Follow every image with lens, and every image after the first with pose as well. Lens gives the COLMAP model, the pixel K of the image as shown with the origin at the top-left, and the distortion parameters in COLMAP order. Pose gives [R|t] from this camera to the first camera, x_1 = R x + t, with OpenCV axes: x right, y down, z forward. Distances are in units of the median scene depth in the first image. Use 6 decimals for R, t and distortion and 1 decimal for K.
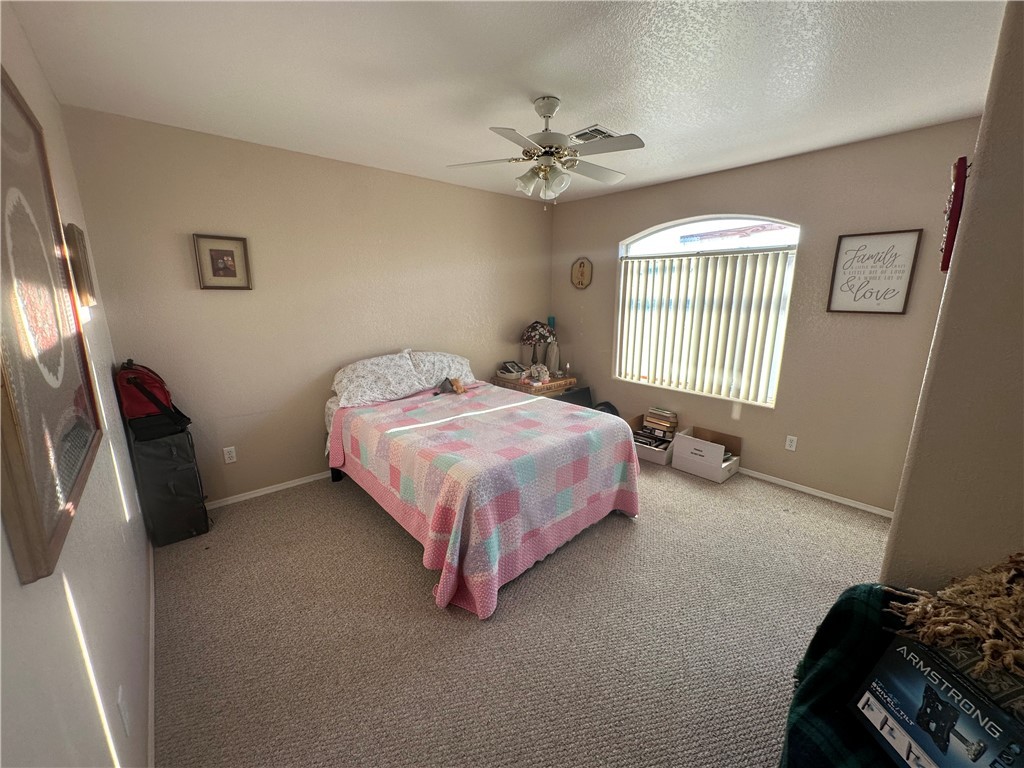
lens RADIAL K [[408.7, 0, 511.7], [0, 408.7, 384.3], [0, 0, 1]] dist [-0.000138, 0.000129]
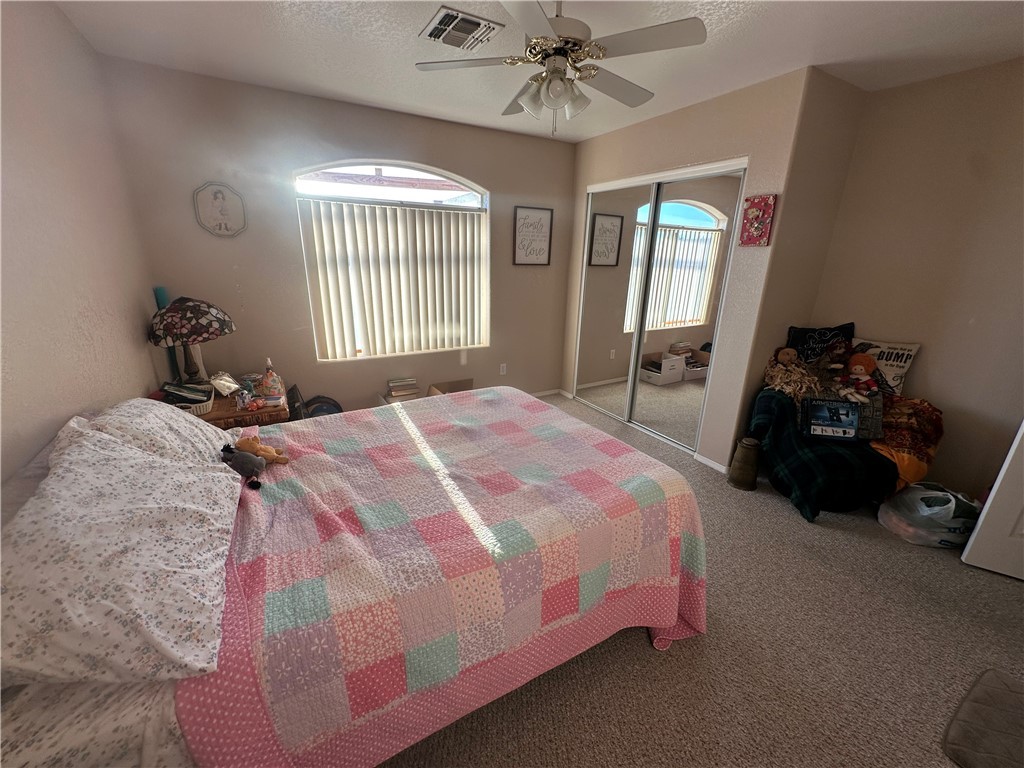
lens RADIAL K [[408.7, 0, 508.8], [0, 408.7, 385.3], [0, 0, 1]] dist [-0.000138, 0.000129]
pose [[0.204121, -0.304518, 0.930378, -0.552561], [0.192237, 0.944352, 0.266916, -0.154760], [-0.959885, 0.124370, 0.251302, 0.682535]]
